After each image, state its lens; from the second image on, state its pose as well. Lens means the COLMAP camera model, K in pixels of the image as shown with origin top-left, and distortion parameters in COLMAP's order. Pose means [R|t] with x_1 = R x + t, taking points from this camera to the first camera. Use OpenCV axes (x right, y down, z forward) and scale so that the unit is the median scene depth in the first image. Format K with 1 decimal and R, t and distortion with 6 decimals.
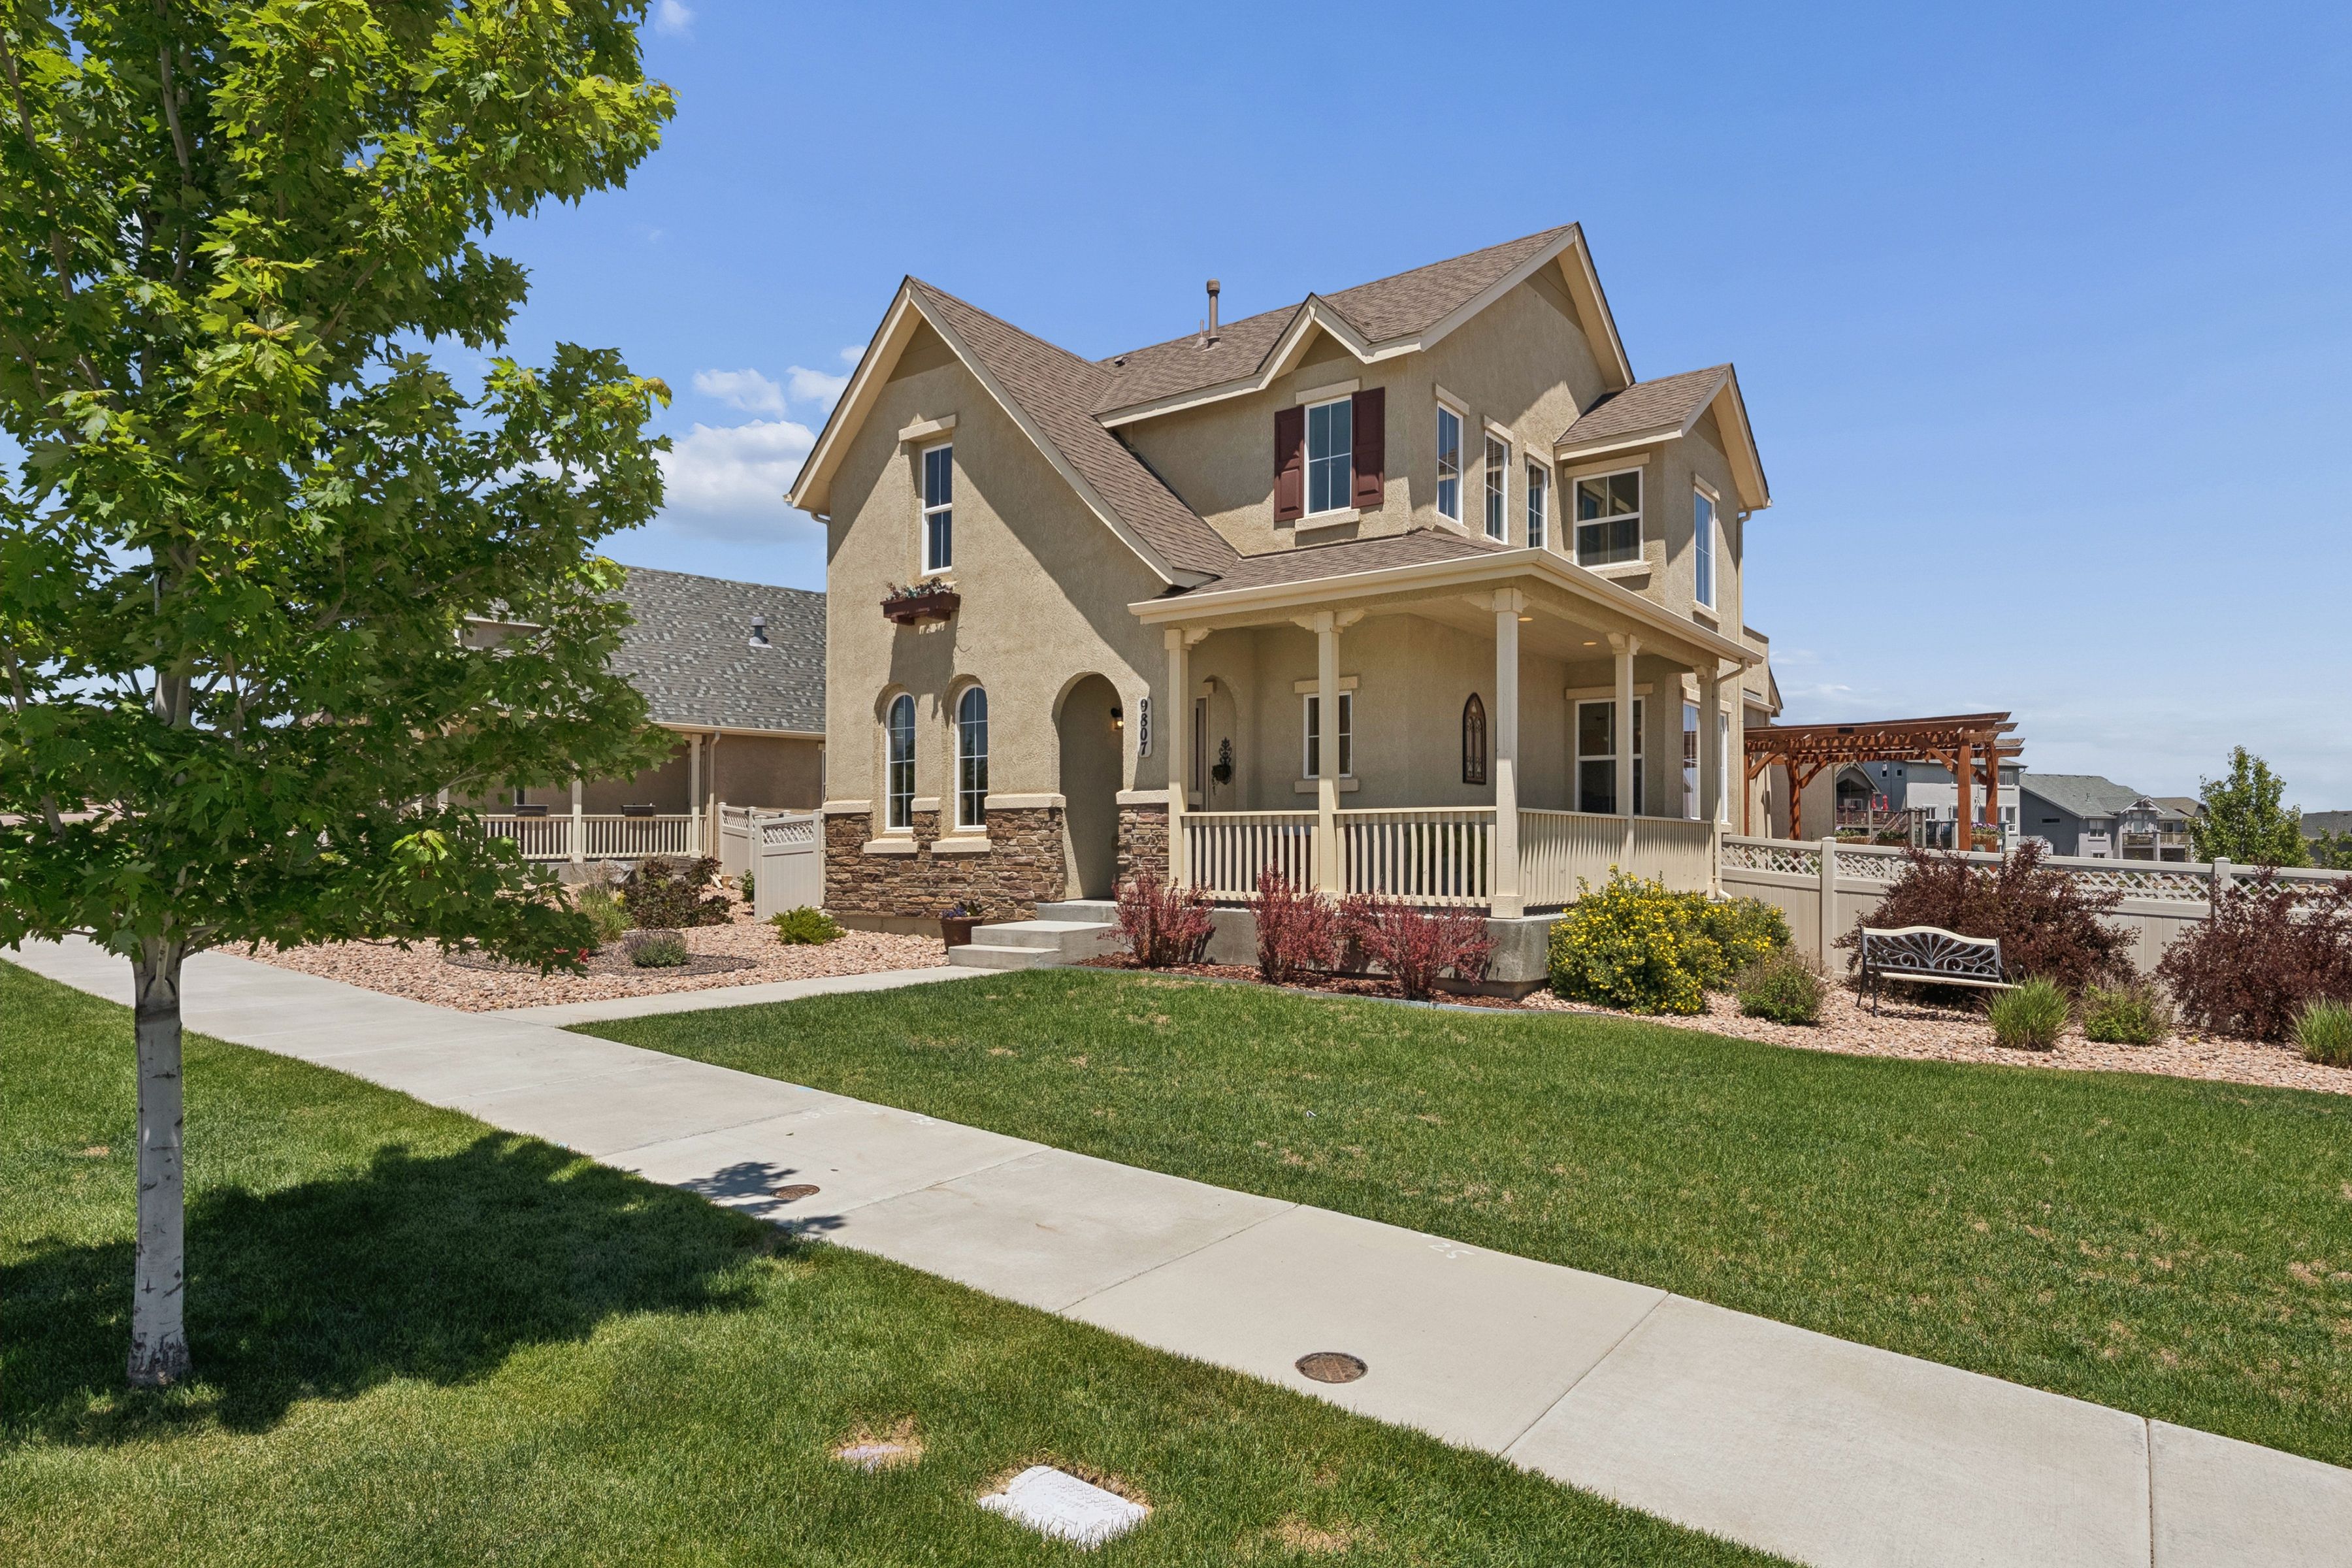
lens RADIAL K [[1281.6, 0, 1177.2], [0, 1281.6, 847.1], [0, 0, 1]] dist [-0.000250, -0.000010]
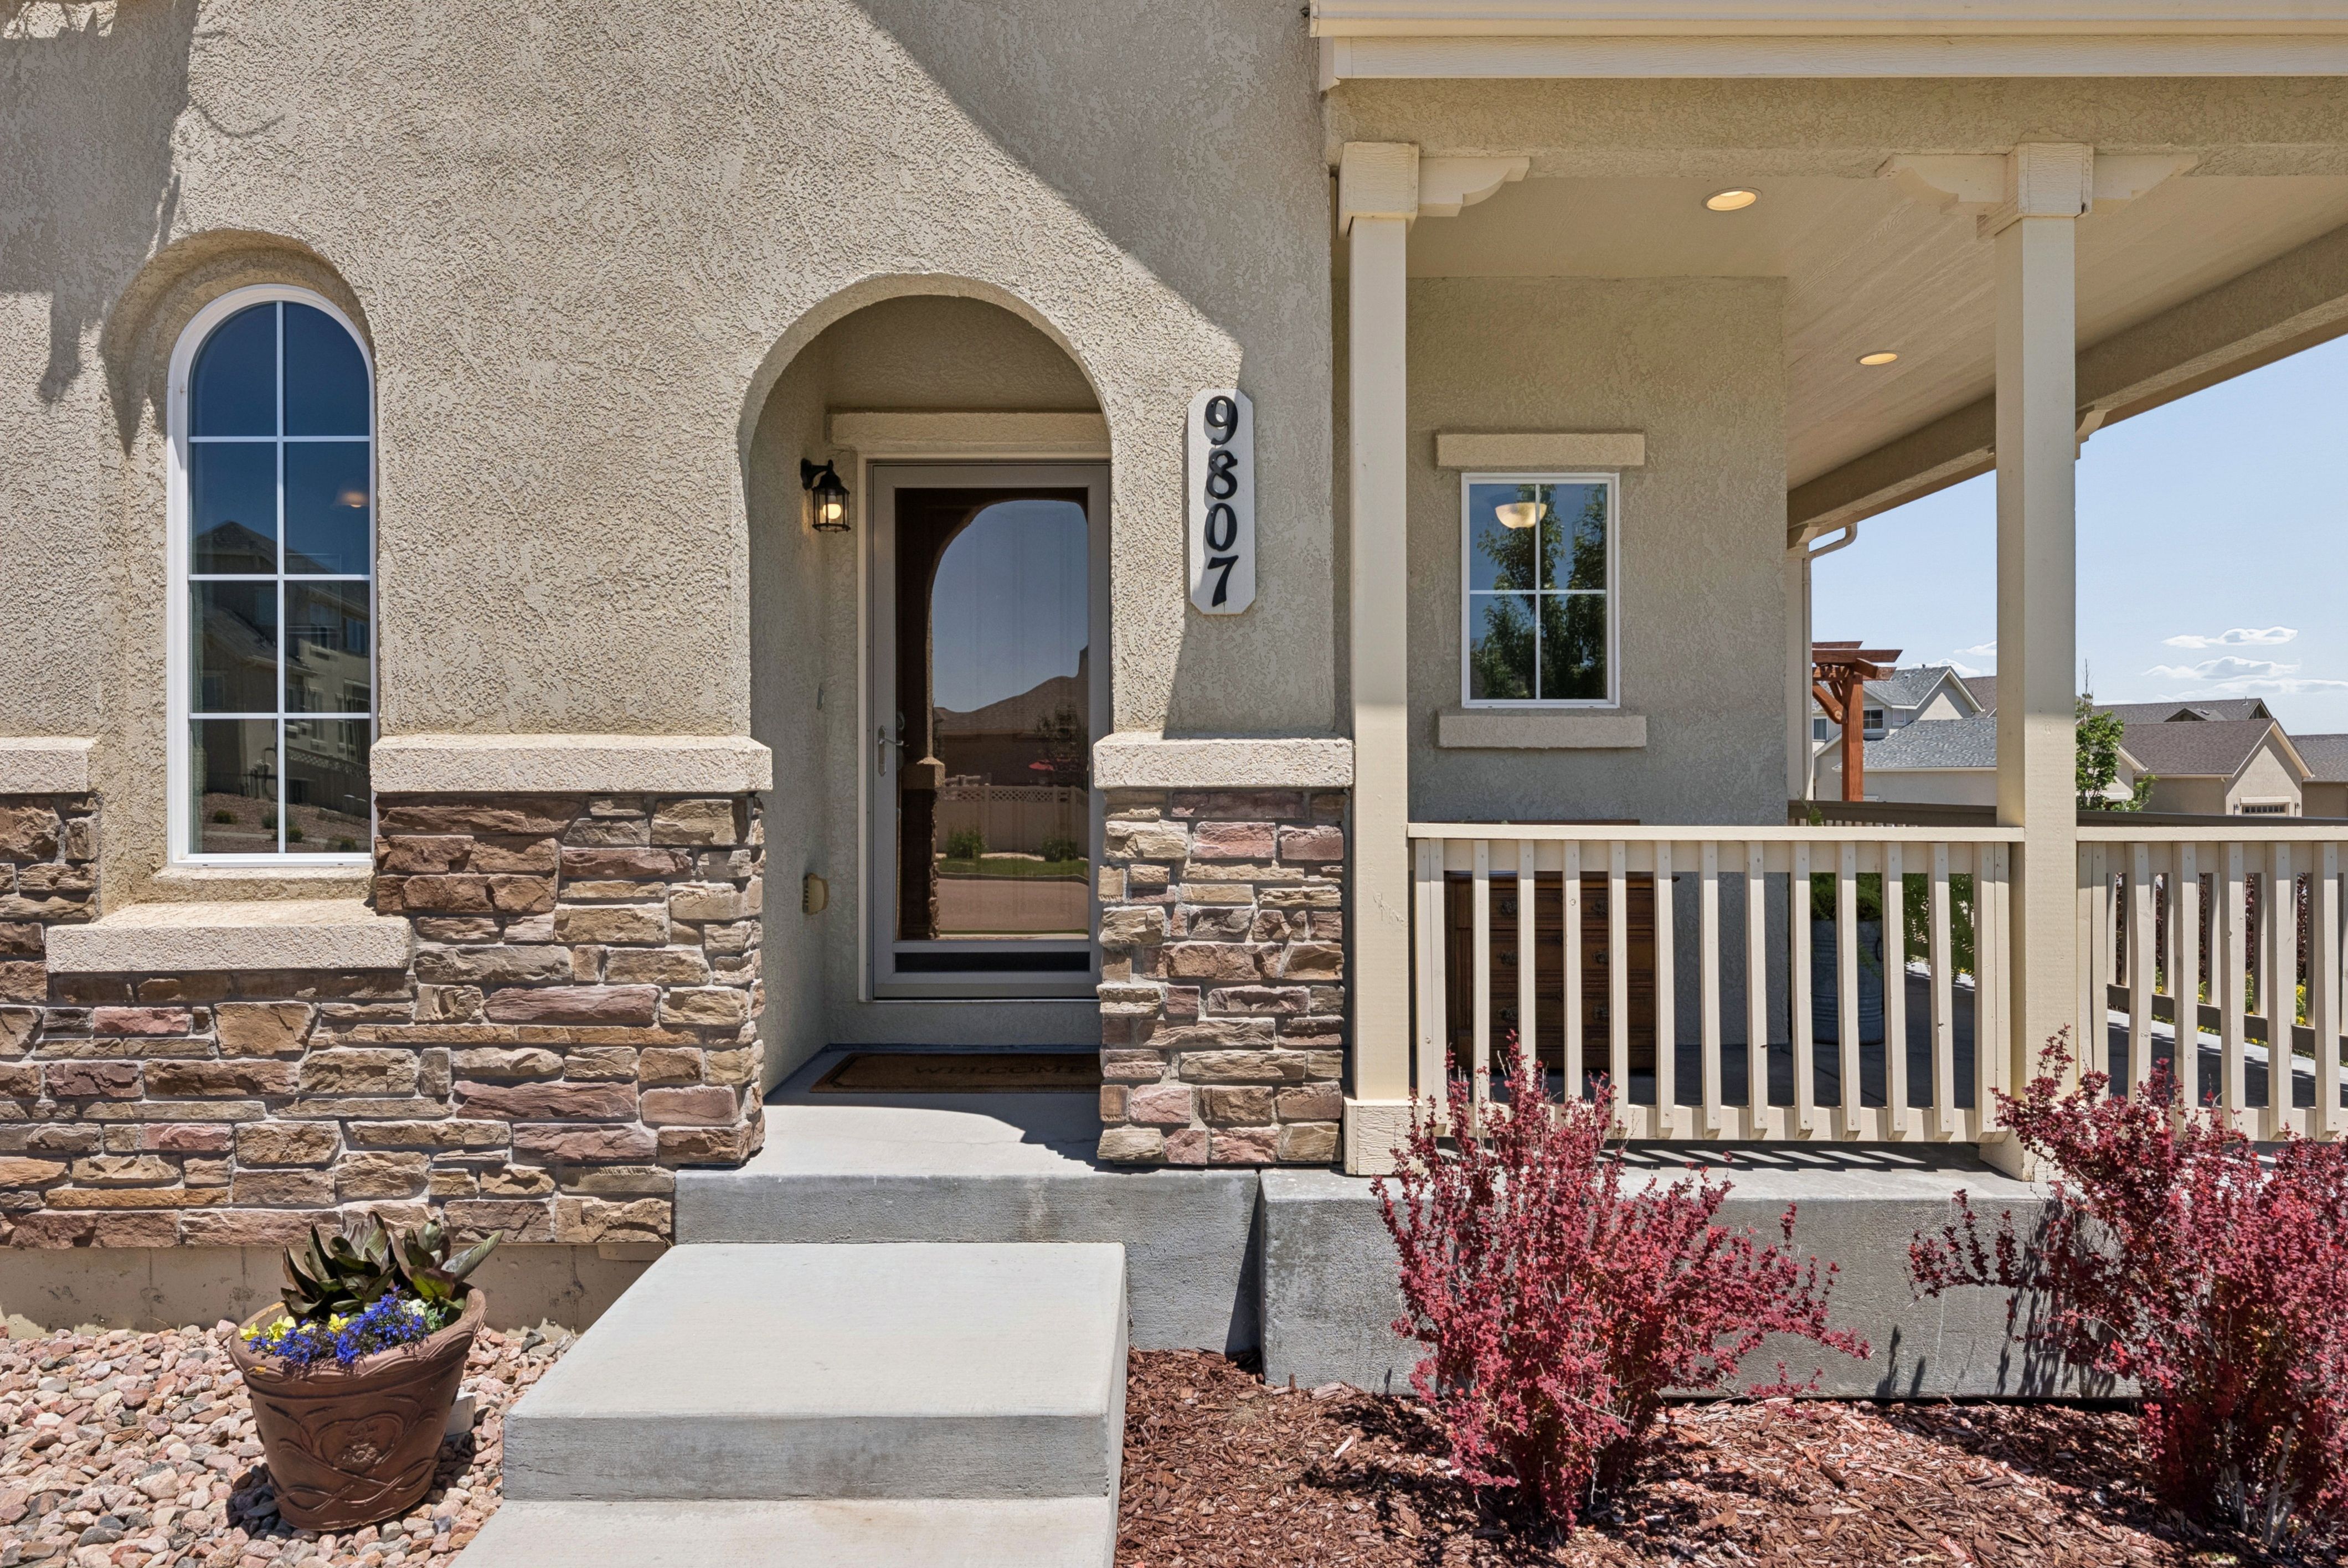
lens RADIAL K [[1389.9, 0, 1174.0], [0, 1389.9, 784.0], [0, 0, 1]] dist [-0.001022, 0.001804]
pose [[0.795859, -0.002955, 0.605475, -0.193062], [0.000621, 0.999992, 0.004065, -0.032981], [-0.605482, -0.002859, 0.795854, 0.715371]]
